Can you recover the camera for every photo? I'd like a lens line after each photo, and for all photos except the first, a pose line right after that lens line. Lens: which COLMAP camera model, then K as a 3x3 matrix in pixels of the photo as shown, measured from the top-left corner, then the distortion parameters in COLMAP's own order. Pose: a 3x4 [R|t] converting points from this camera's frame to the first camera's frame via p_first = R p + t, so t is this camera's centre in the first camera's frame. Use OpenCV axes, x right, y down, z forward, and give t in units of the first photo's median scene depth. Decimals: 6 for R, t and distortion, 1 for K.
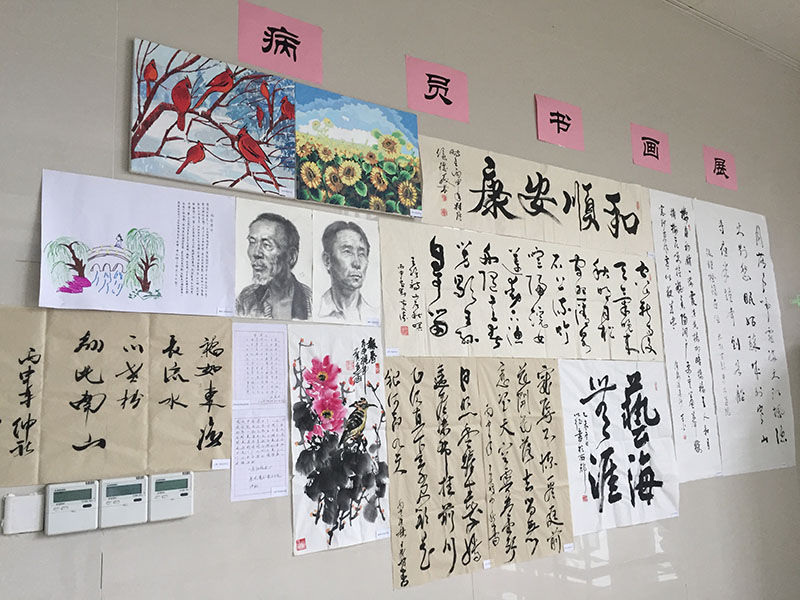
lens RADIAL K [[678.5, 0, 400.2], [0, 678.5, 298.1], [0, 0, 1]] dist [0.055793, -0.047677]
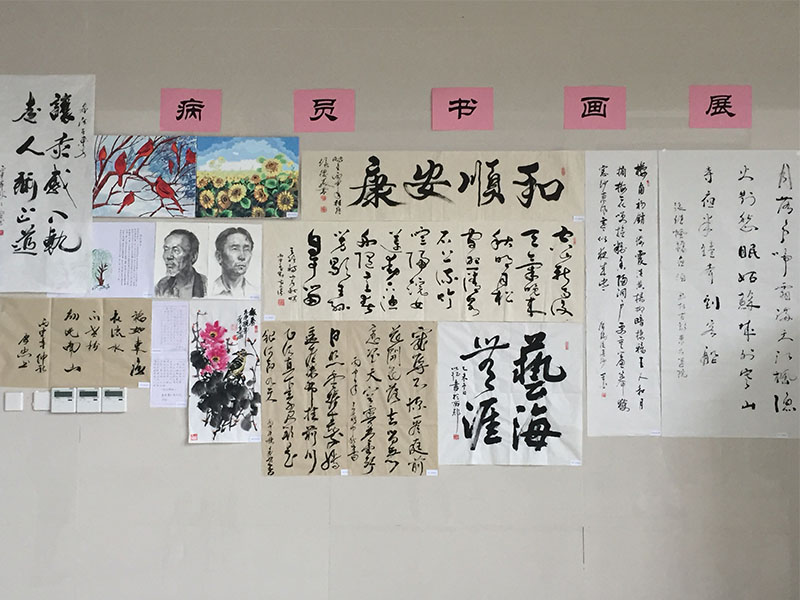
lens RADIAL K [[1020.3, 0, 400.4], [0, 1020.3, 299.9], [0, 0, 1]] dist [0.036633, 0.000000]
pose [[0.821582, 0.005340, -0.570065, 1.342771], [0.058145, 0.993957, 0.093109, -0.131978], [0.567118, -0.109643, 0.816306, -0.546059]]
